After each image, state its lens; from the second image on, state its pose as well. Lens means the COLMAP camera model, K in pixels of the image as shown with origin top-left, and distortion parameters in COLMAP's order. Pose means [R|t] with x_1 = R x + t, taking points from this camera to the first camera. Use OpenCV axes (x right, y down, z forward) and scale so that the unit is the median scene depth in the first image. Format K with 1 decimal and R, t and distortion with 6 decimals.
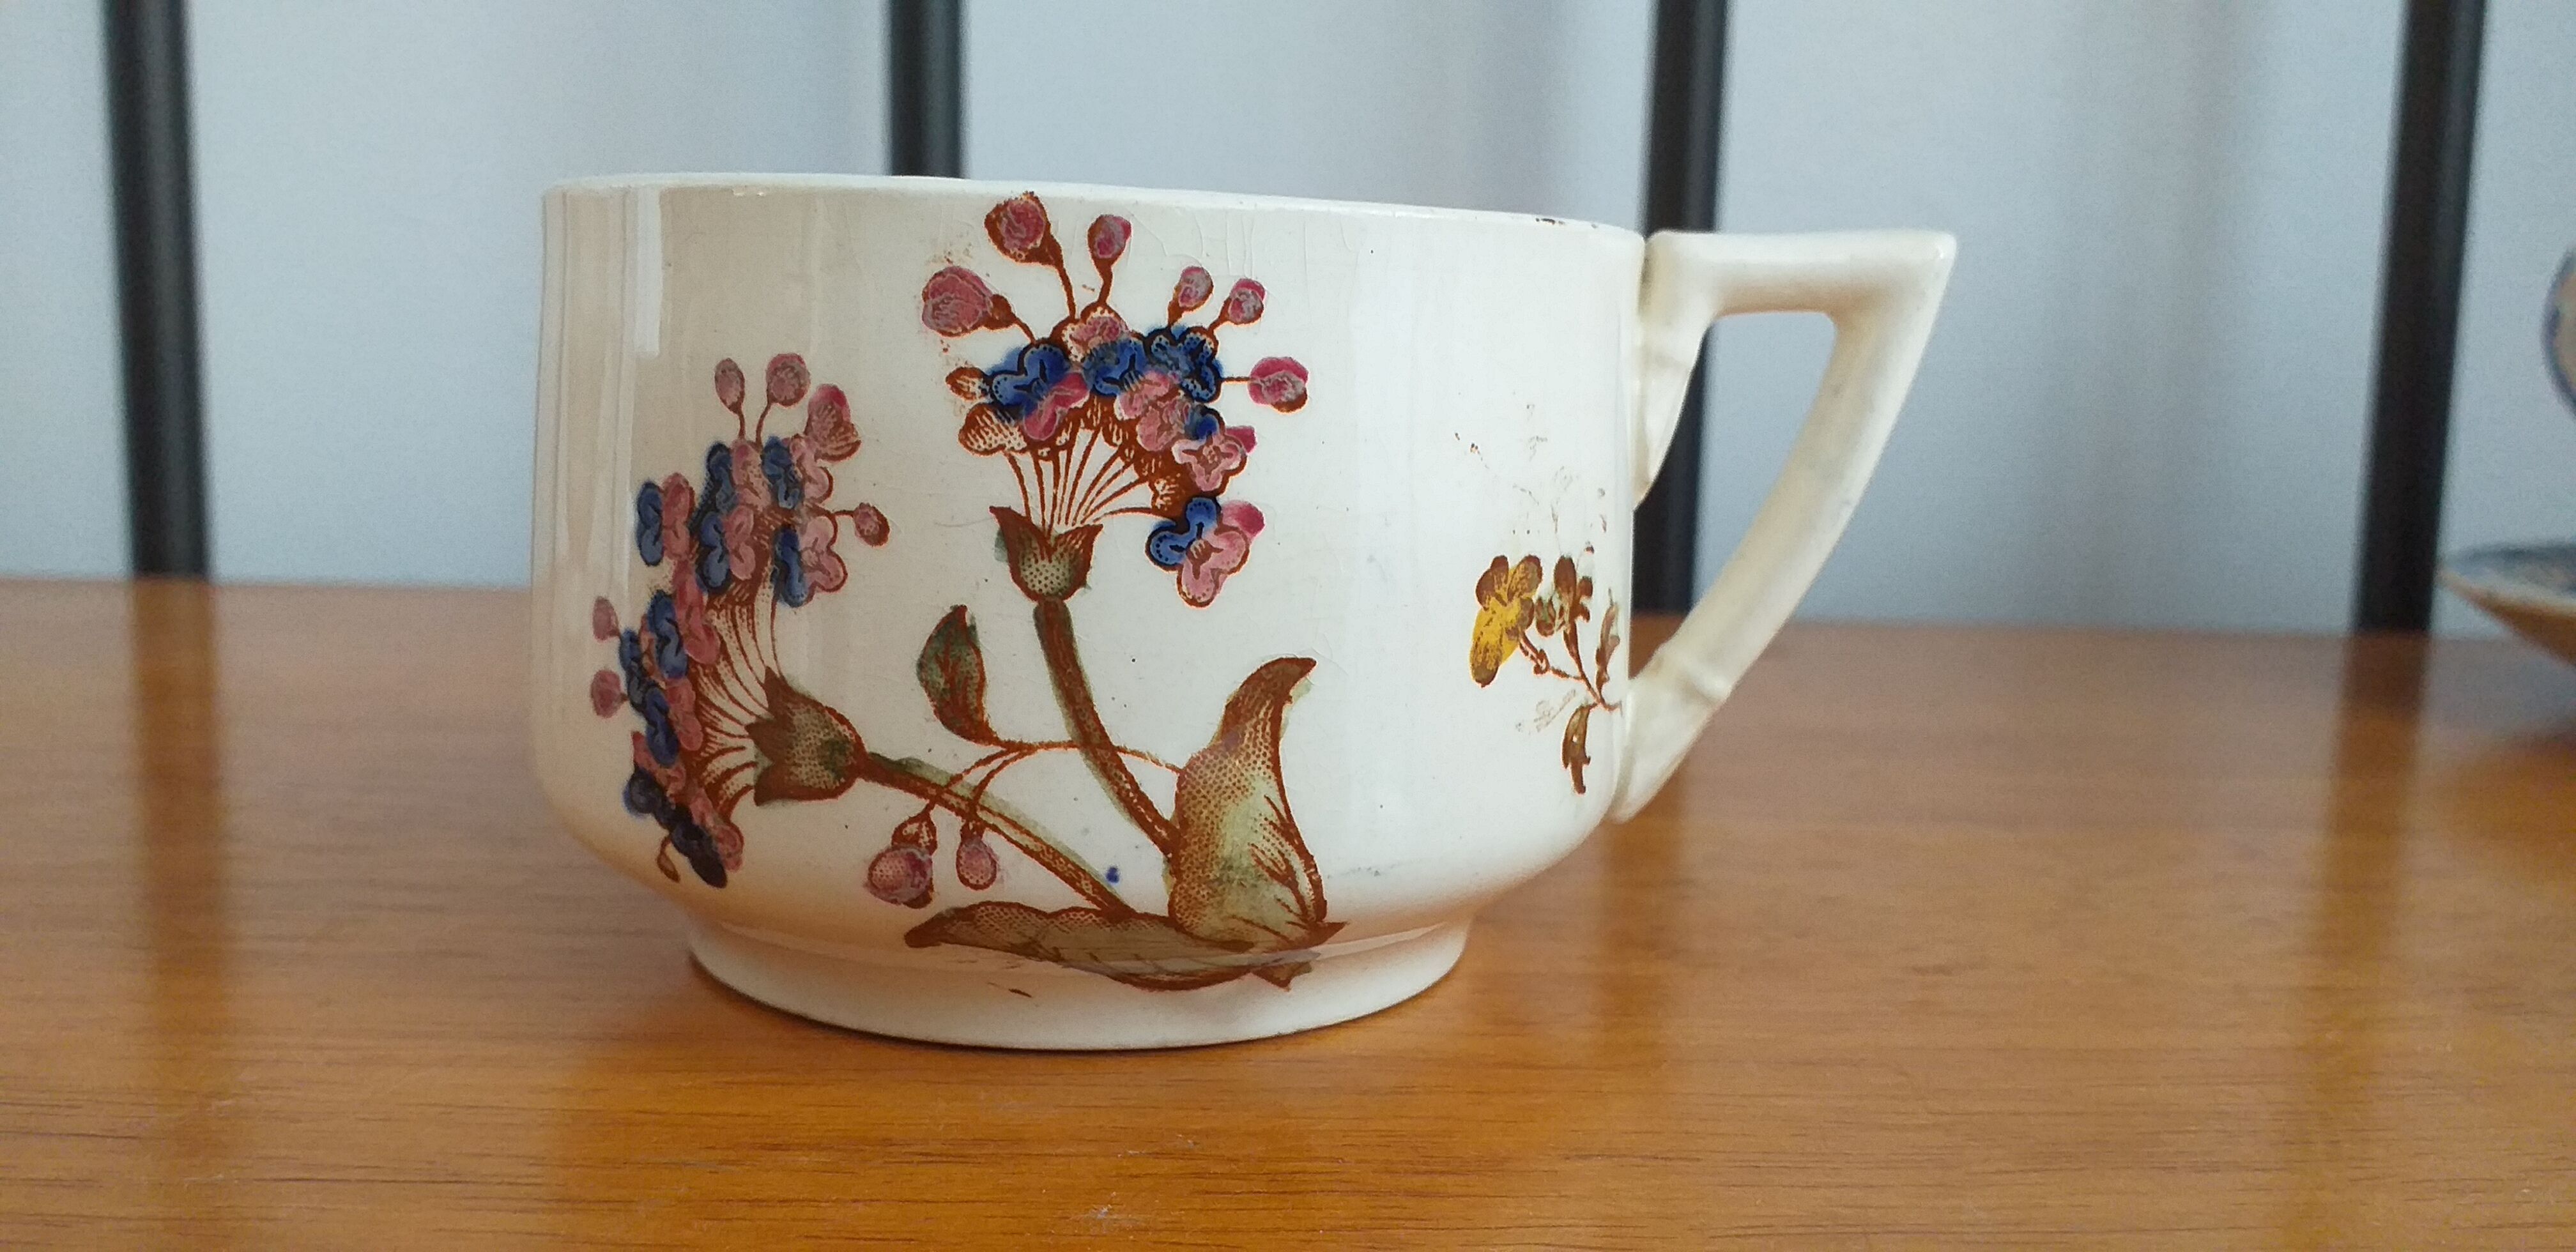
lens RADIAL K [[2151.4, 0, 1289.9], [0, 2151.4, 614.8], [0, 0, 1]] dist [0.015615, -0.079905]
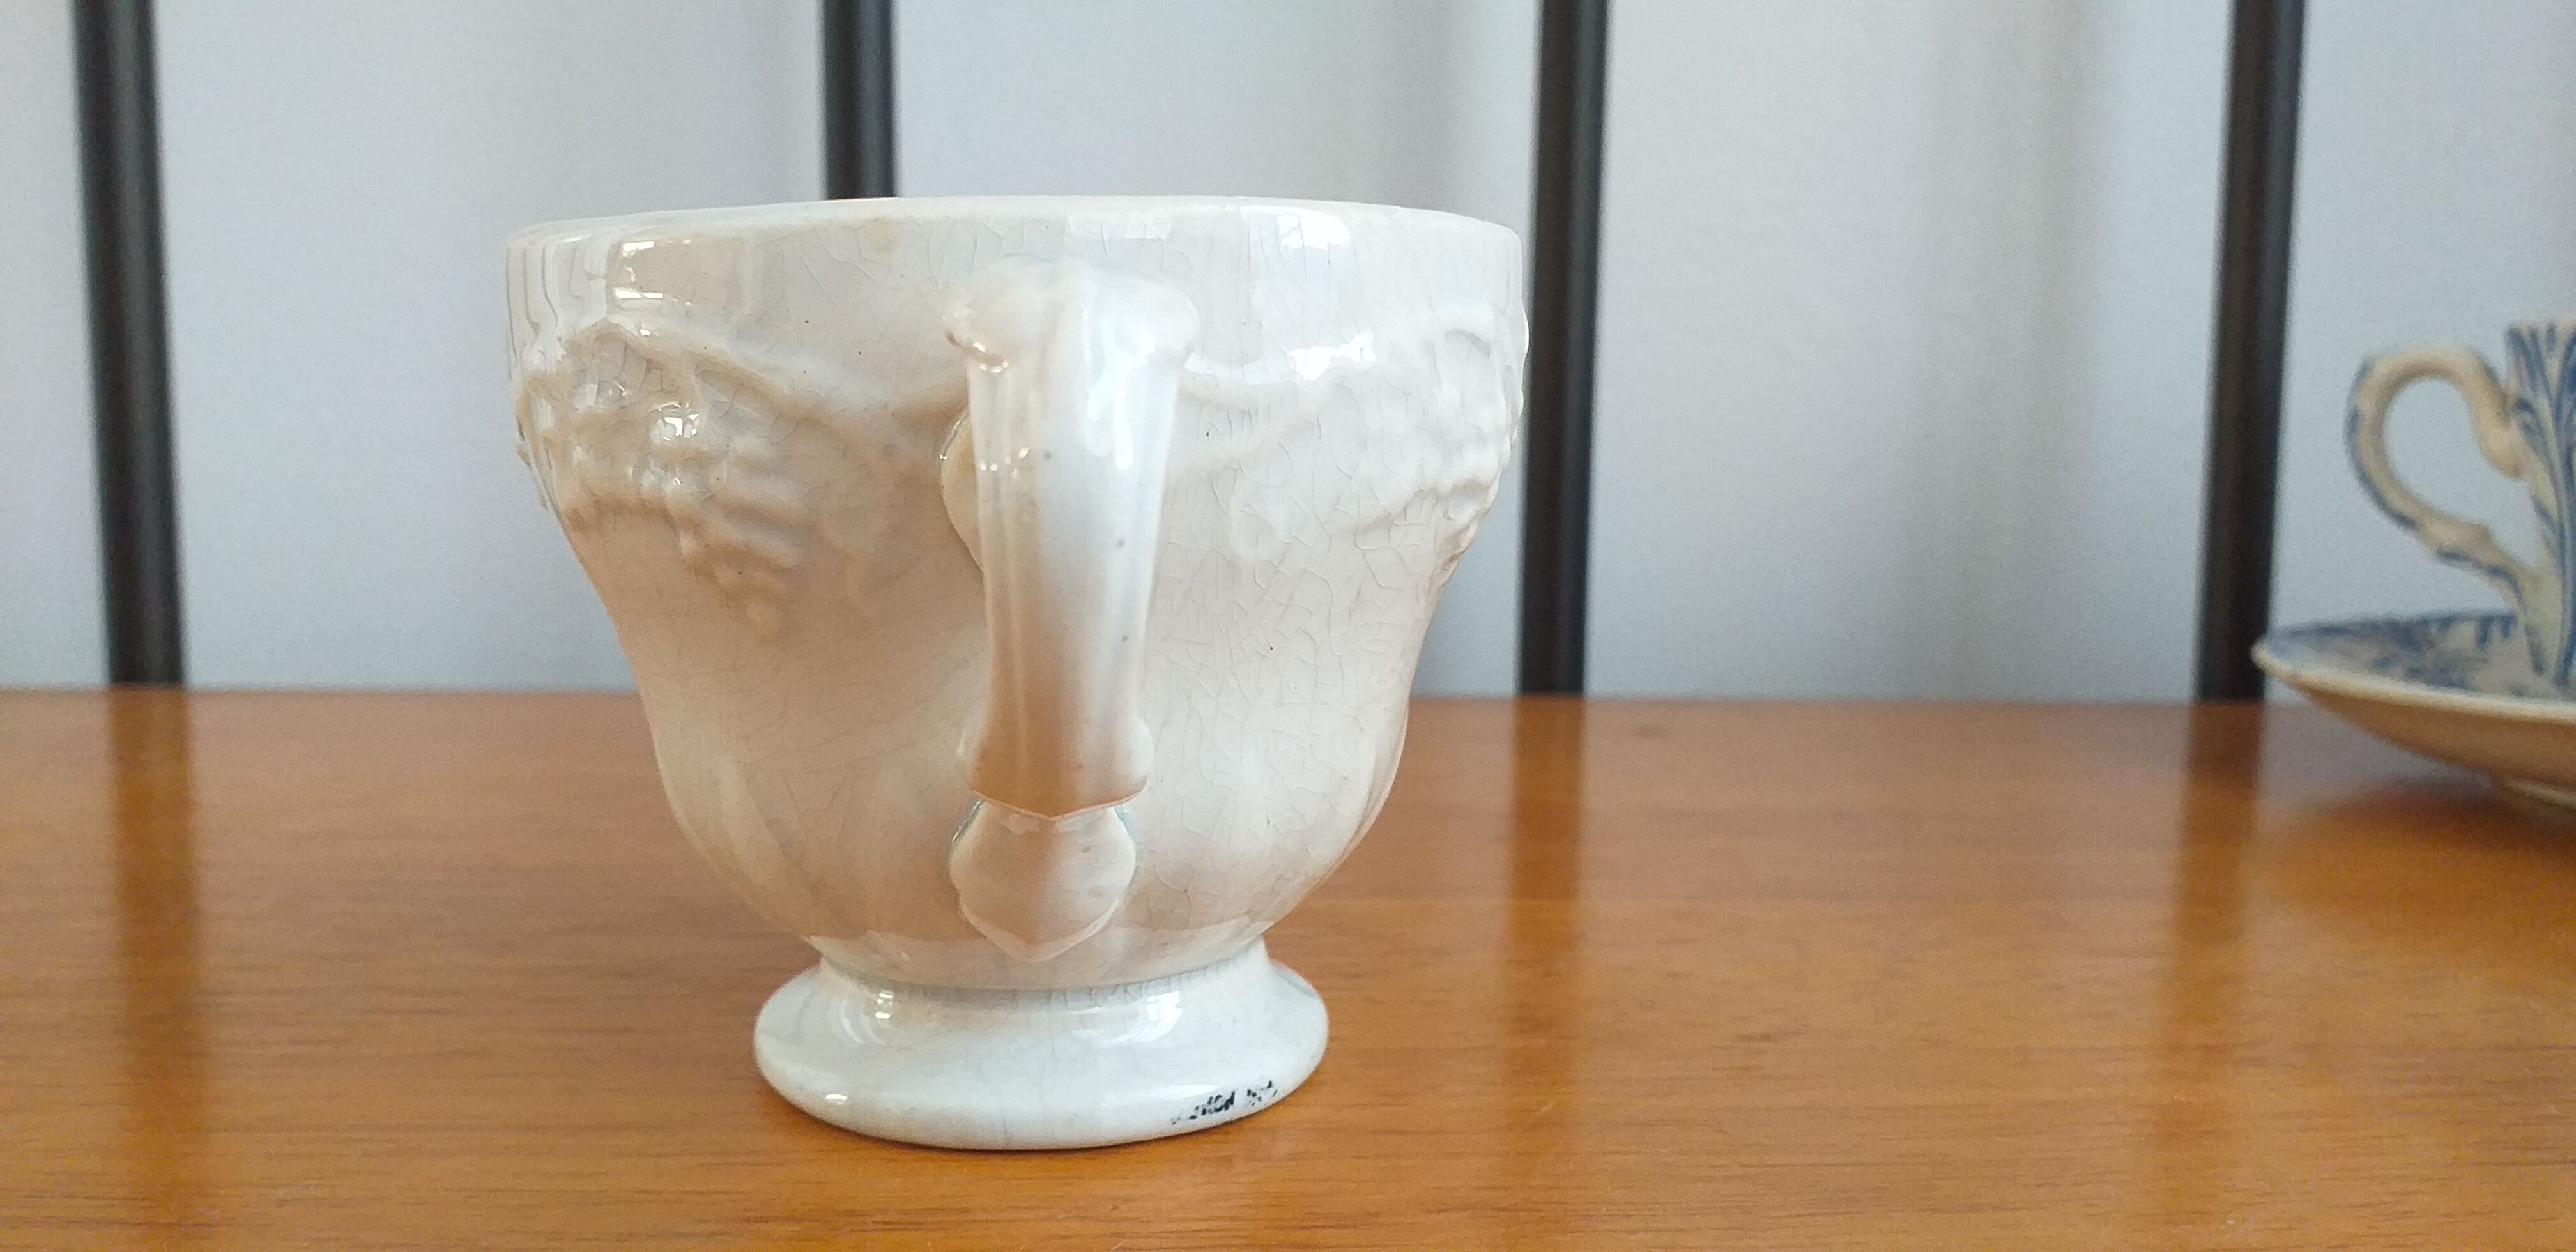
lens RADIAL K [[2151.4, 0, 1281.8], [0, 2151.4, 642.8], [0, 0, 1]] dist [0.015615, -0.079905]
pose [[0.999474, -0.016496, 0.027919, 0.015518], [0.016725, 0.999828, -0.007982, -0.041071], [-0.027782, 0.008444, 0.999578, -0.143446]]
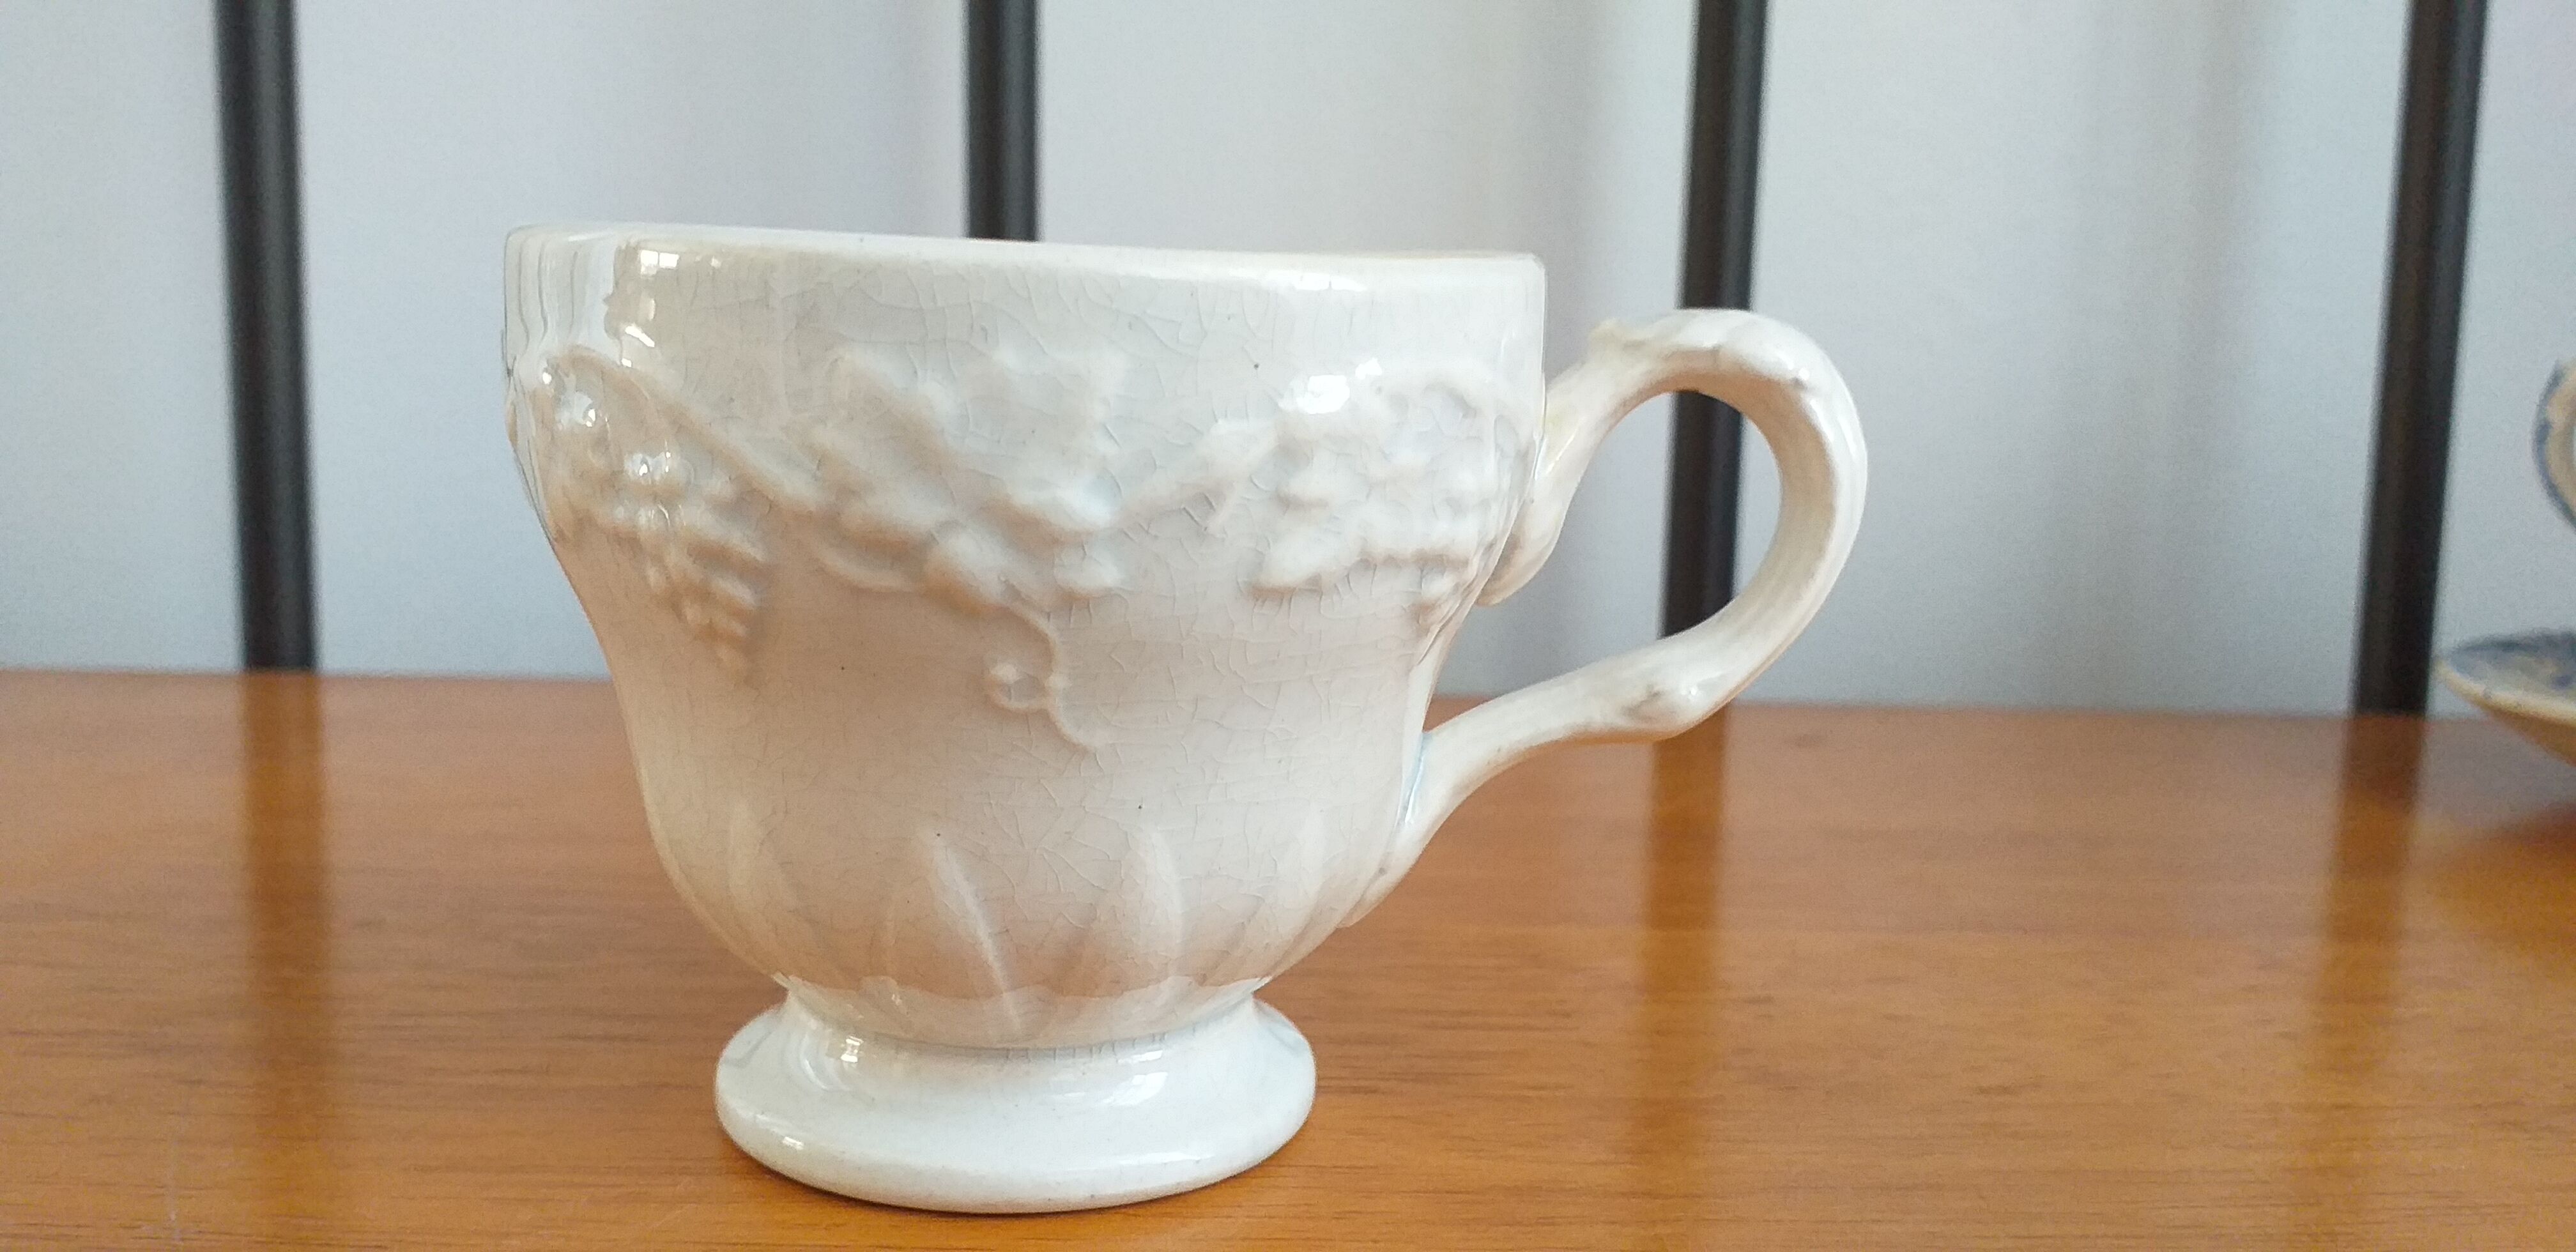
lens RADIAL K [[2151.4, 0, 1273.8], [0, 2151.4, 617.8], [0, 0, 1]] dist [0.015615, -0.079905]
pose [[0.999986, -0.003550, 0.003799, -0.076653], [0.003567, 0.999984, -0.004307, -0.074677], [-0.003784, 0.004321, 0.999984, -0.106286]]
